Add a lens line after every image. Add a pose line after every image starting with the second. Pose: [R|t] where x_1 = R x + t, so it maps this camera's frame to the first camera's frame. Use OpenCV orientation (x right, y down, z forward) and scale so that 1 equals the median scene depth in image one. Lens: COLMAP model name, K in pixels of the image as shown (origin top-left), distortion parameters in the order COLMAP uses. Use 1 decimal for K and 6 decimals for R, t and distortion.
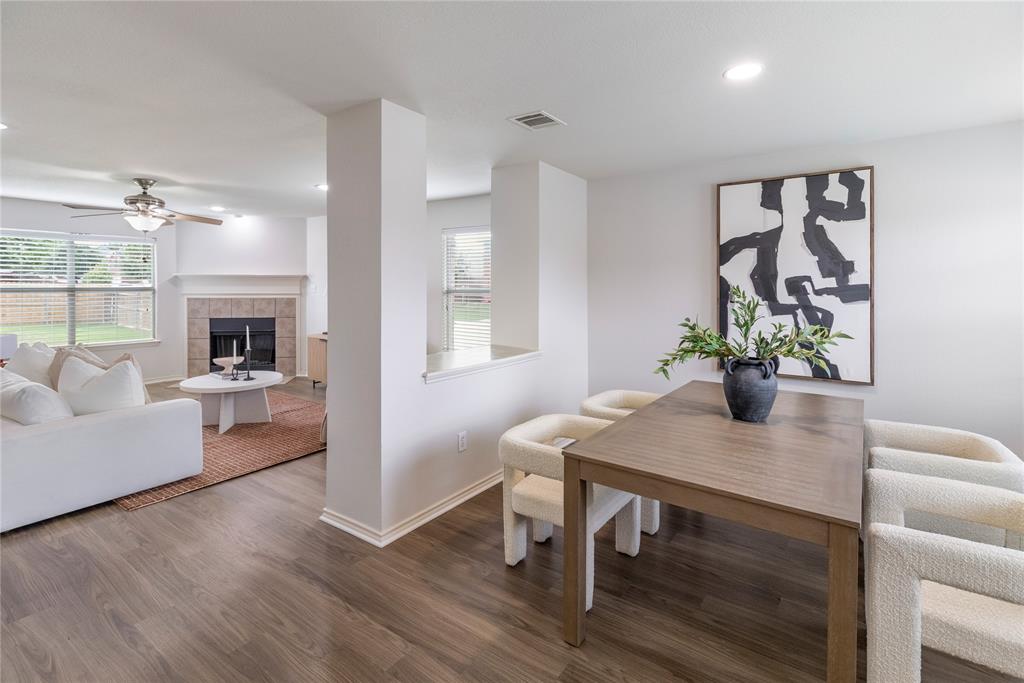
lens RADIAL K [[473.6, 0, 510.5], [0, 473.6, 289.8], [0, 0, 1]] dist [0.001136, 0.000811]
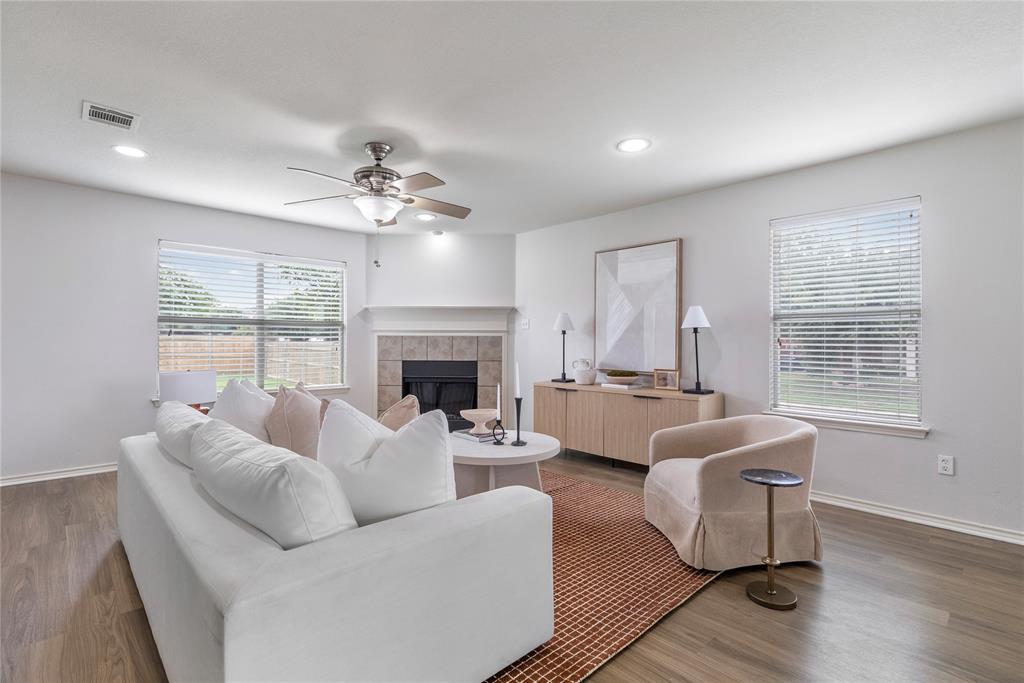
lens RADIAL K [[473.6, 0, 517.0], [0, 473.6, 343.2], [0, 0, 1]] dist [0.001136, 0.000811]
pose [[0.982172, 0.000605, -0.187986, -0.564677], [-0.002684, 0.999938, -0.010805, 0.075273], [0.187968, 0.011117, 0.982112, 0.467224]]
